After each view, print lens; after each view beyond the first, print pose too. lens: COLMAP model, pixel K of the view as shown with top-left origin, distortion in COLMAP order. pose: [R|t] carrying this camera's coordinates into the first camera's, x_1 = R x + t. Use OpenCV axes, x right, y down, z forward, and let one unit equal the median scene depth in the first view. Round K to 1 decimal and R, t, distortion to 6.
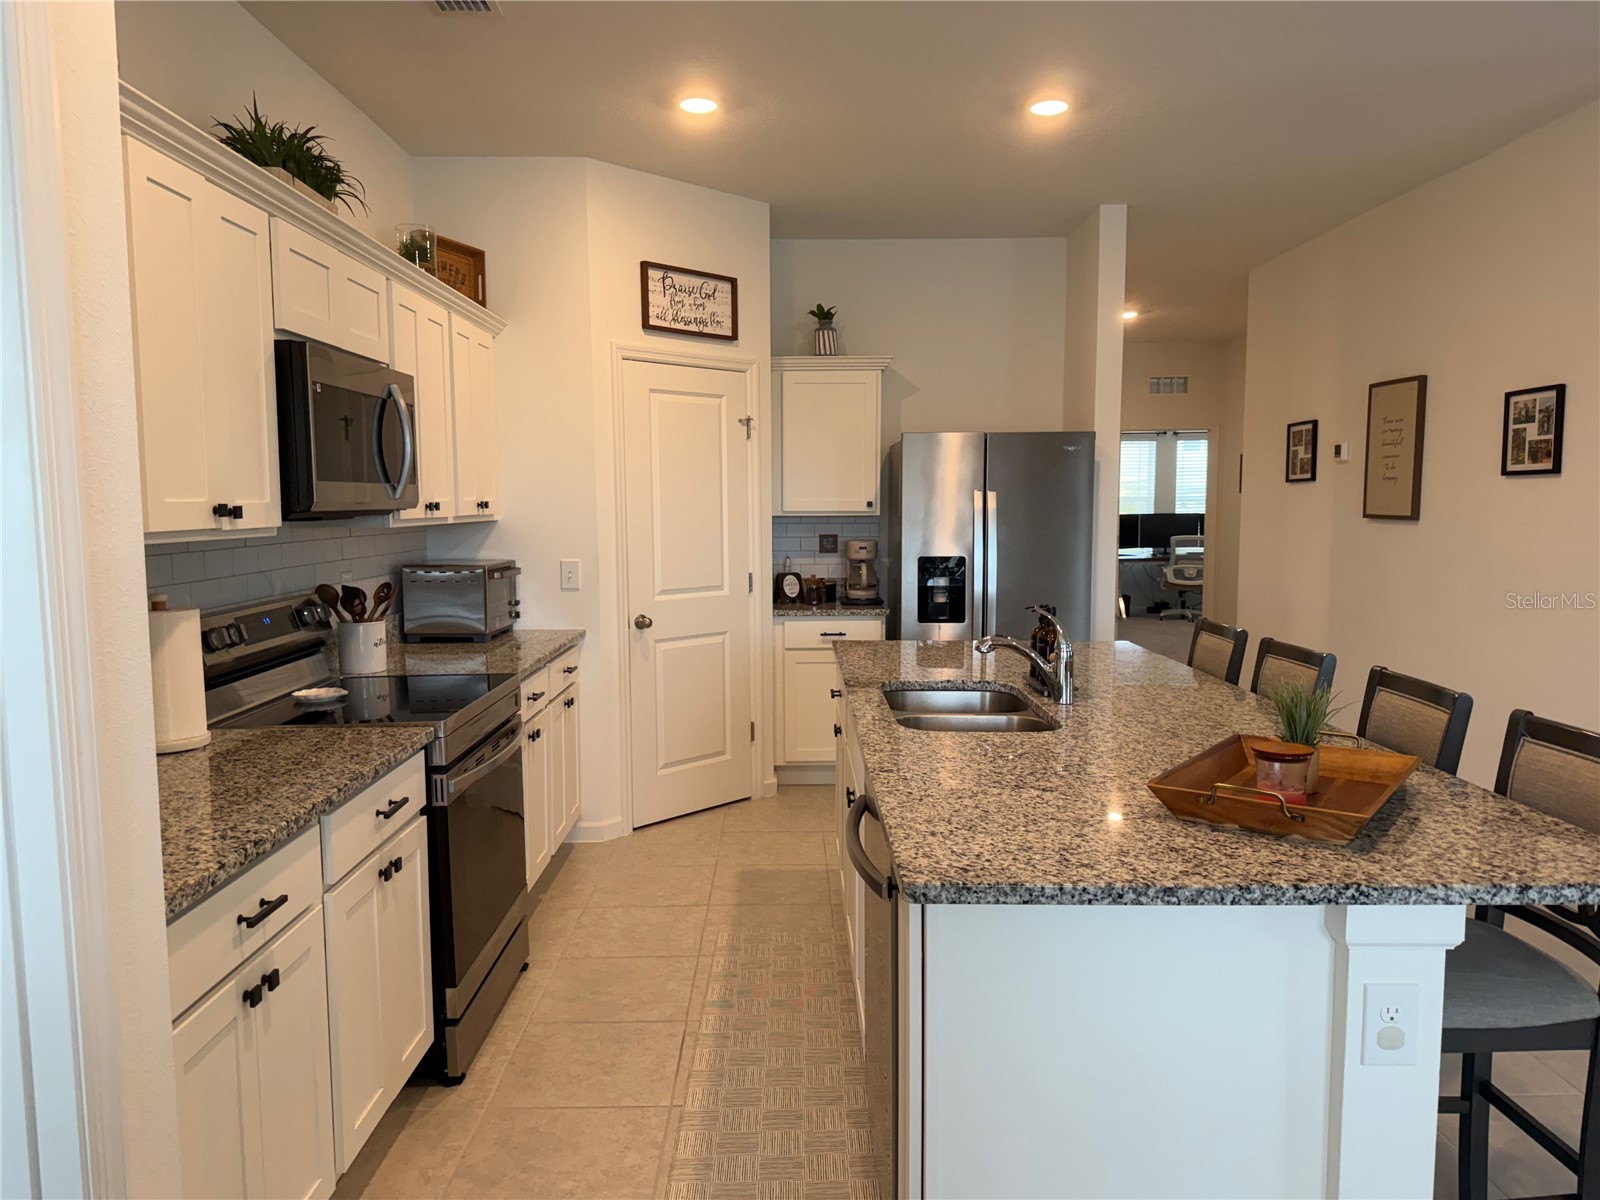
lens RADIAL K [[1117.3, 0, 803.5], [0, 1117.3, 620.7], [0, 0, 1]] dist [0.067955, -0.080154]
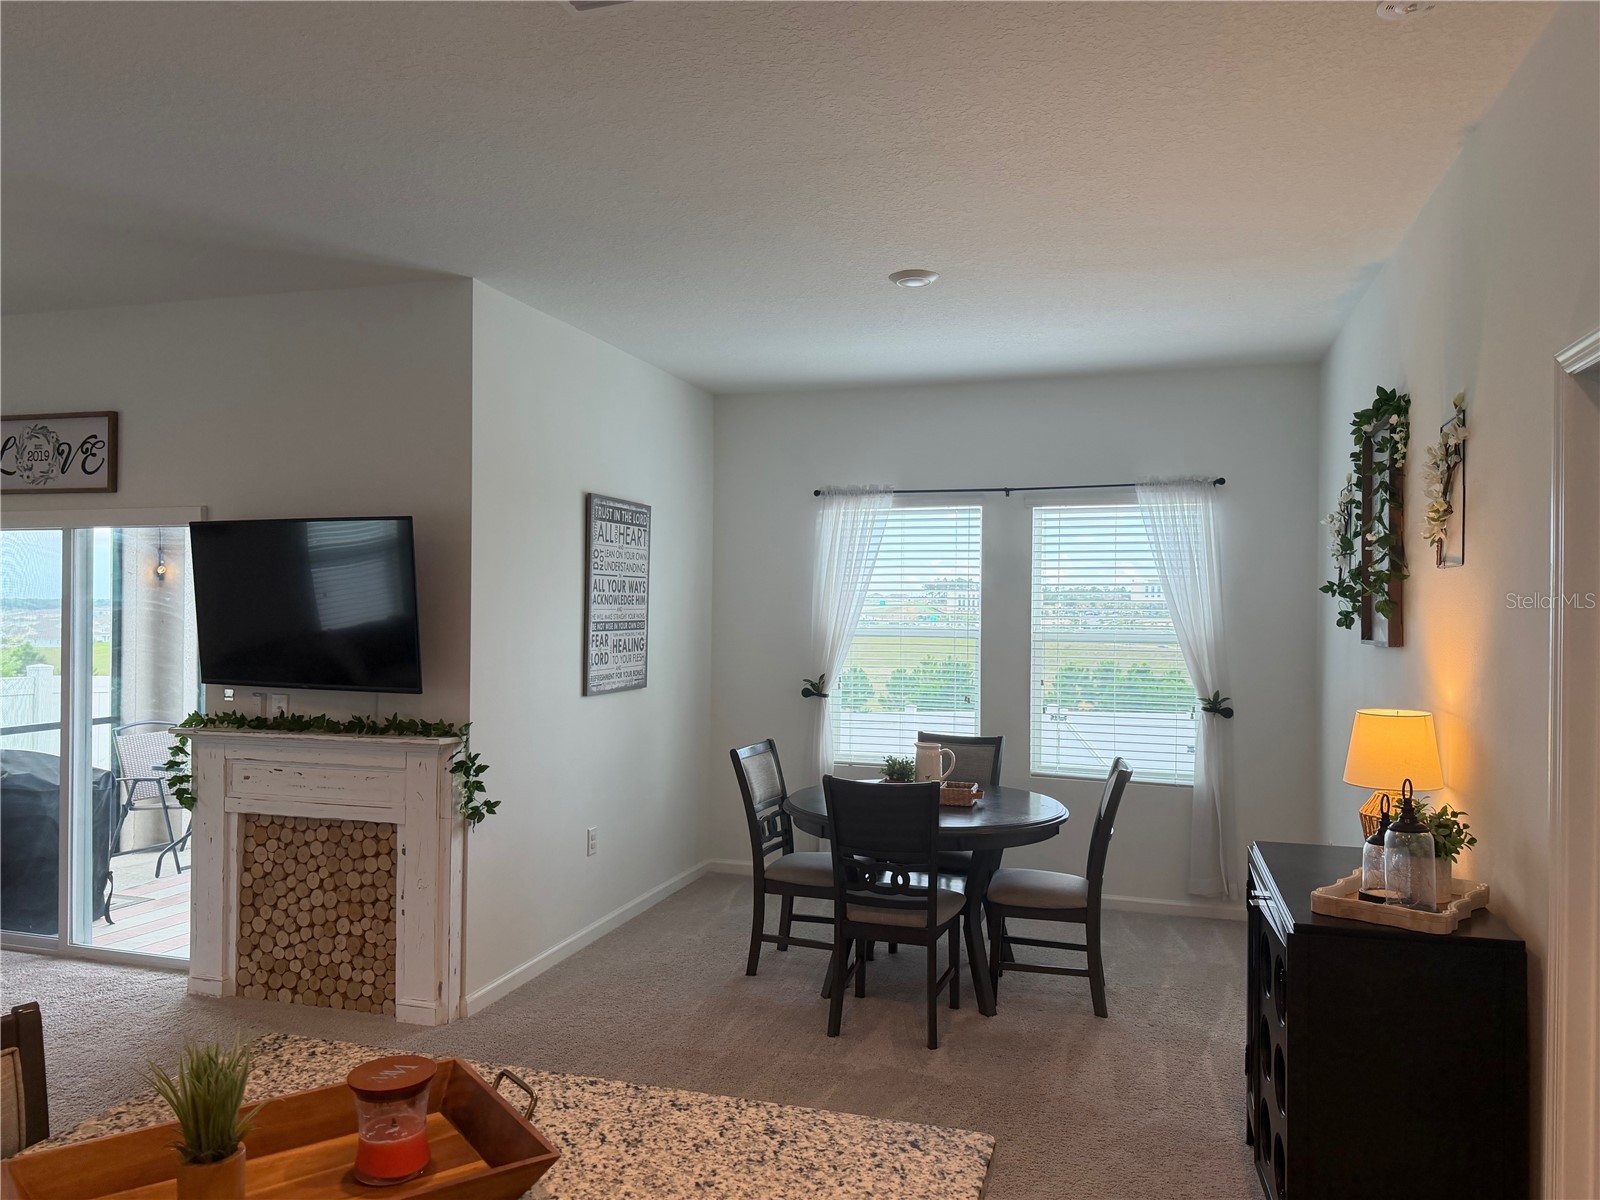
lens RADIAL K [[1117.3, 0, 798.3], [0, 1117.3, 602.4], [0, 0, 1]] dist [0.067955, -0.080154]
pose [[-0.949833, -0.008209, 0.312649, -0.013575], [0.023977, 0.994802, 0.098962, -0.094523], [-0.311837, 0.101494, -0.944699, 0.604651]]
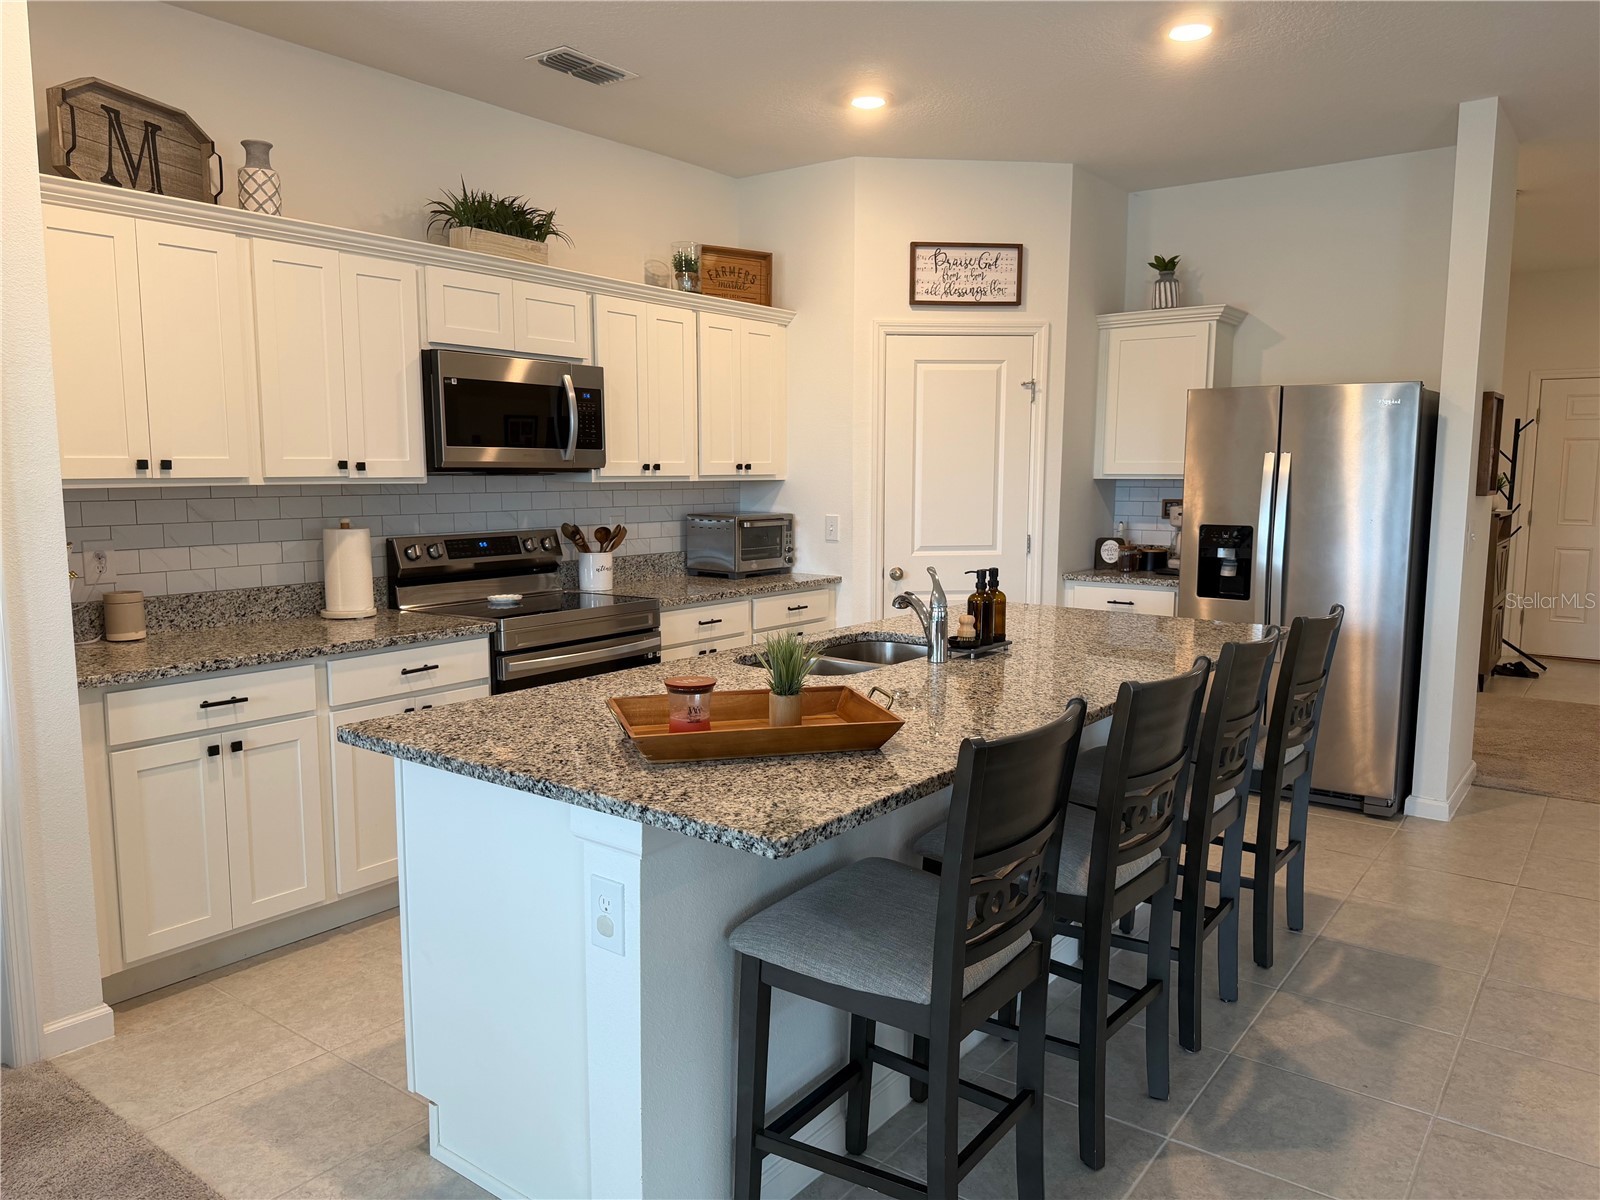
lens RADIAL K [[1117.3, 0, 798.7], [0, 1117.3, 618.1], [0, 0, 1]] dist [0.067955, -0.080154]
pose [[0.791891, 0.088070, -0.604279, 0.459021], [-0.070139, 0.996114, 0.053262, -0.007384], [0.606622, 0.000205, 0.794991, 0.067686]]
